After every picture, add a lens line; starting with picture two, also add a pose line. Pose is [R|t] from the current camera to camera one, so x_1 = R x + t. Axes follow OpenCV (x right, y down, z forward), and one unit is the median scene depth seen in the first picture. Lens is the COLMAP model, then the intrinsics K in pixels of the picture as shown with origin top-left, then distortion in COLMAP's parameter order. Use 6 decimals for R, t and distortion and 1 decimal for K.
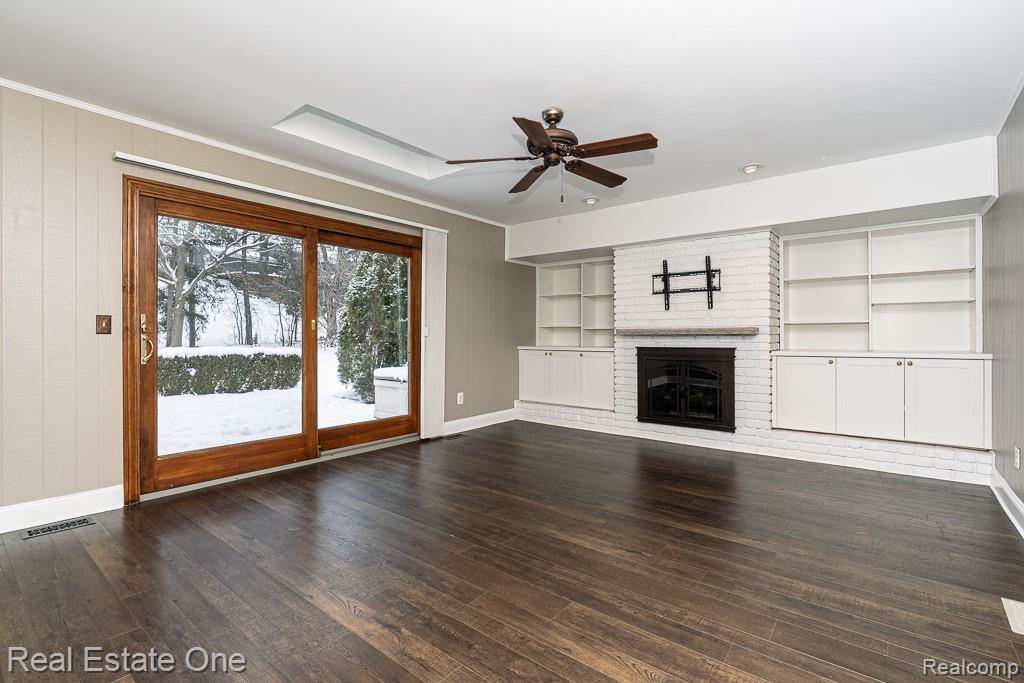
lens RADIAL K [[474.0, 0, 508.5], [0, 474.0, 337.4], [0, 0, 1]] dist [-0.004533, 0.001882]
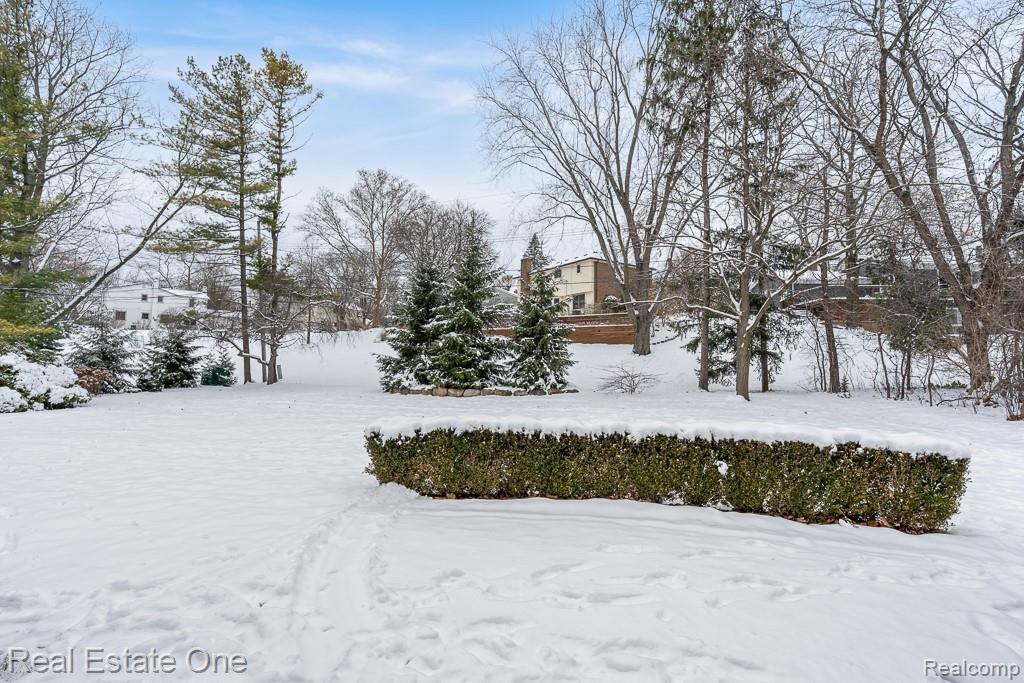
lens RADIAL K [[474.0, 0, 508.6], [0, 474.0, 326.6], [0, 0, 1]] dist [-0.004533, 0.001882]
pose [[0.446235, -0.067475, -0.892369, -0.747432], [-0.014739, 0.996464, -0.082716, -0.127411], [0.894795, 0.050063, 0.443662, 1.441885]]
